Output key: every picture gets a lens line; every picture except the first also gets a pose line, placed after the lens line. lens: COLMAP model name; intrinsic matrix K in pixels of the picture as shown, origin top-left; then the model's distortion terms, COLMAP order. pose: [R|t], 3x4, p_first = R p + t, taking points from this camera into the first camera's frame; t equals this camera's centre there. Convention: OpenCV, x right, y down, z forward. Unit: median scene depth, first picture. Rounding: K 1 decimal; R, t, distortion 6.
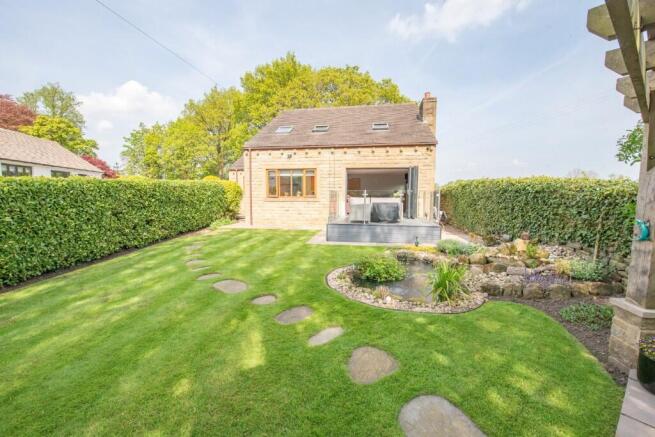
lens RADIAL K [[261.6, 0, 328.2], [0, 261.6, 229.2], [0, 0, 1]] dist [-0.016425, -0.001058]
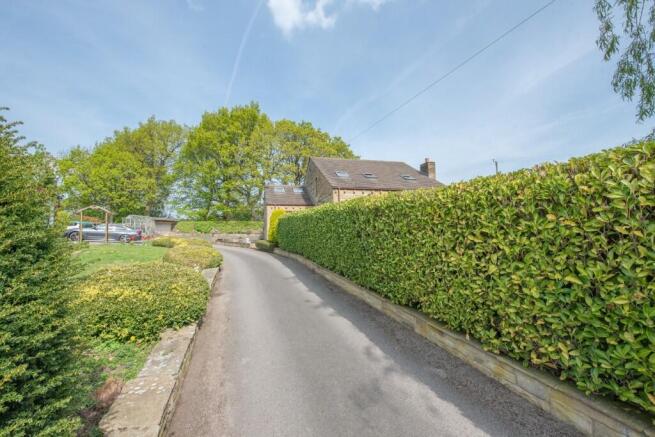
lens RADIAL K [[261.6, 0, 324.5], [0, 261.6, 230.7], [0, 0, 1]] dist [-0.016425, -0.001058]
pose [[0.910349, -0.016409, 0.413516, -0.901151], [0.075325, 0.989093, -0.126579, 0.053864], [-0.406928, 0.146379, 0.901656, -0.090541]]
